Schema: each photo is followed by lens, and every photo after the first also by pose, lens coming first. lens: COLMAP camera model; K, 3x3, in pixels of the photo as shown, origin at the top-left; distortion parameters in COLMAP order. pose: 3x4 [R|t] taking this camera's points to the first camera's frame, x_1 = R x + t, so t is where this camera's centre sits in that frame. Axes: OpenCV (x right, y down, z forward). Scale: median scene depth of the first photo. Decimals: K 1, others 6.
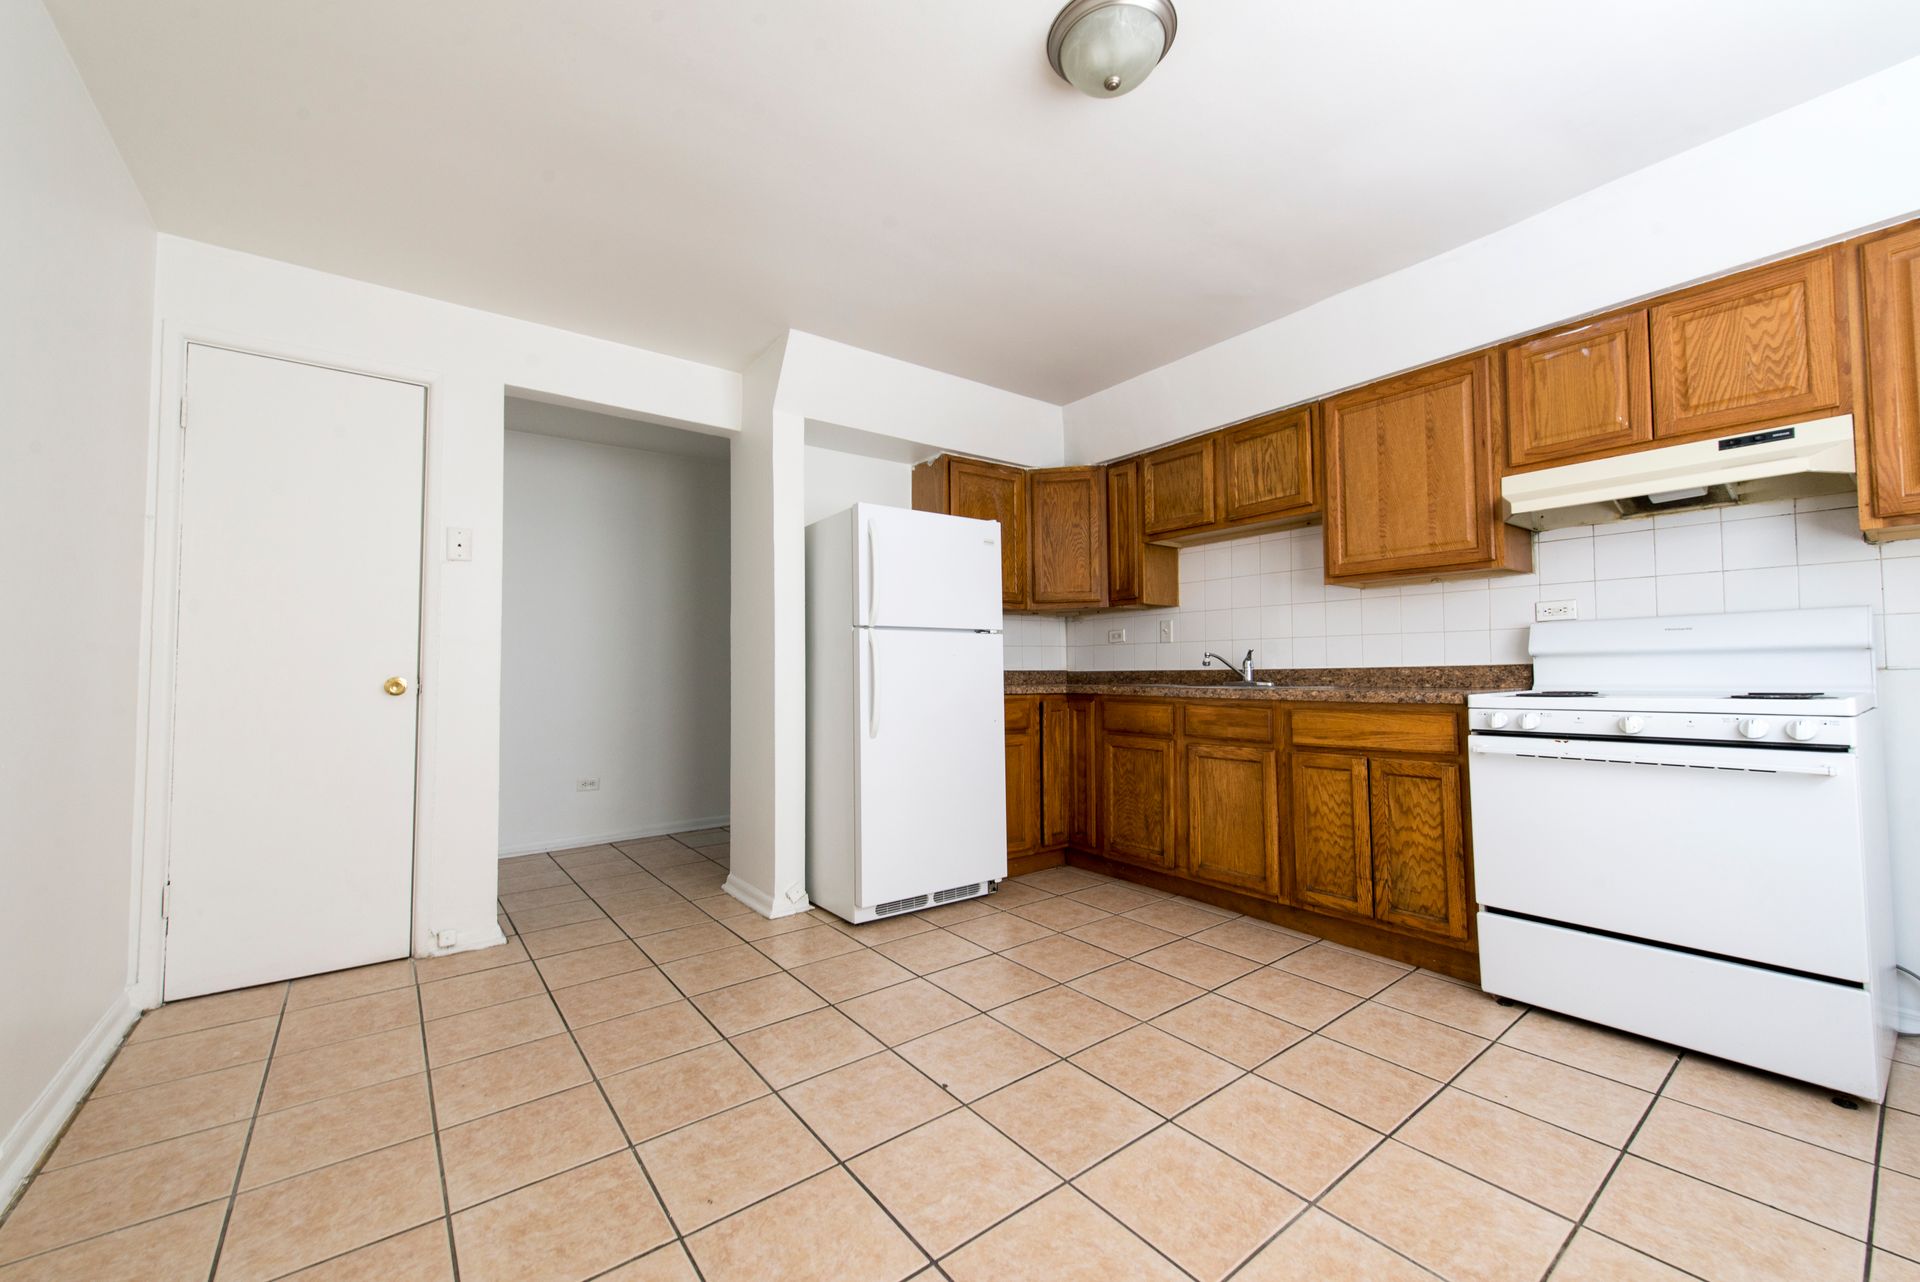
lens RADIAL K [[751.1, 0, 955.7], [0, 751.1, 641.4], [0, 0, 1]] dist [0.019497, -0.006023]
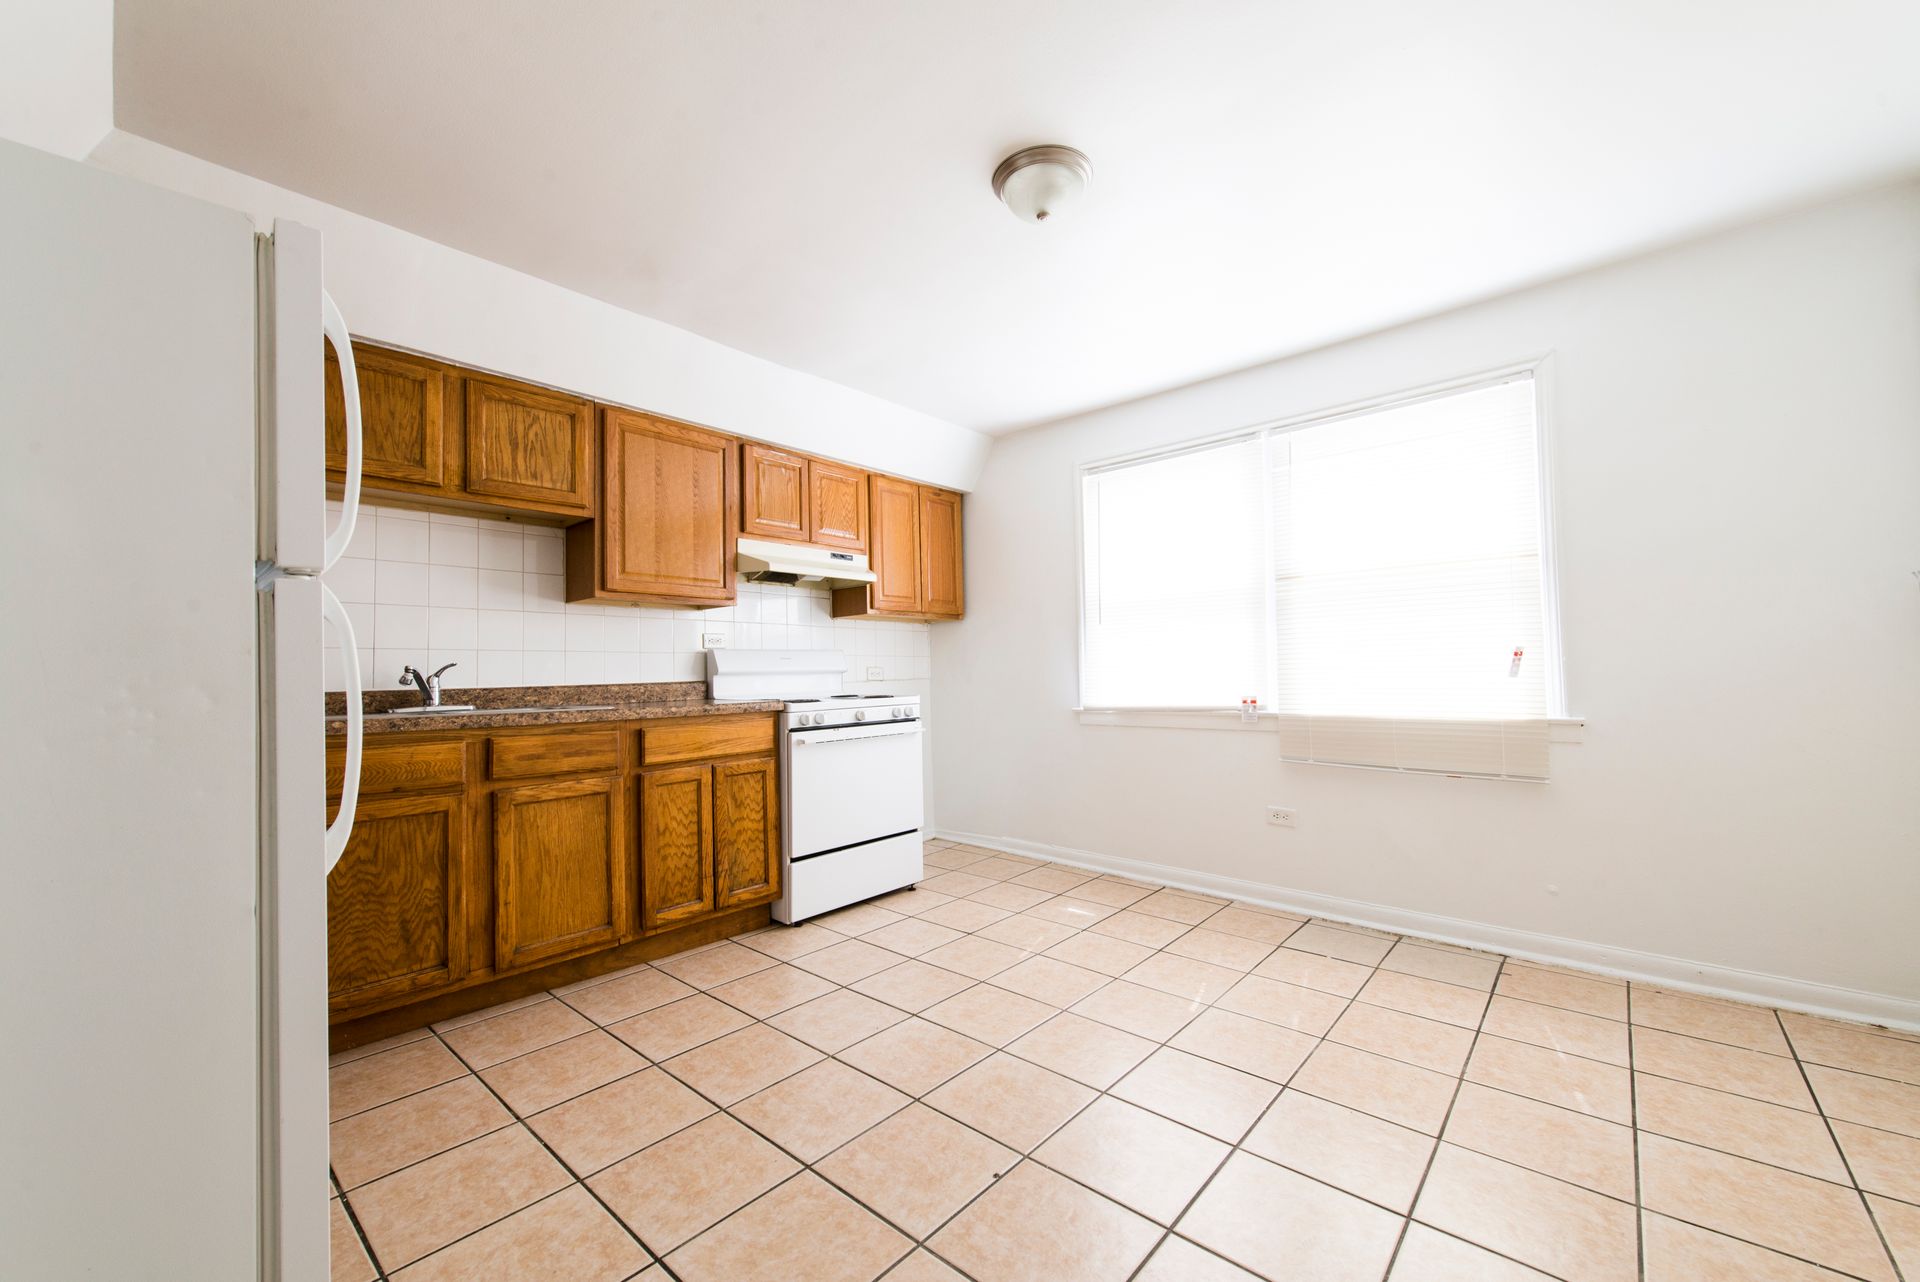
lens RADIAL K [[751.1, 0, 955.7], [0, 751.1, 641.4], [0, 0, 1]] dist [0.019497, -0.006023]
pose [[-0.193909, 0.053409, 0.979565, -0.577101], [-0.021860, 0.998034, -0.058743, 0.028738], [-0.980776, -0.032804, -0.192360, 0.818423]]
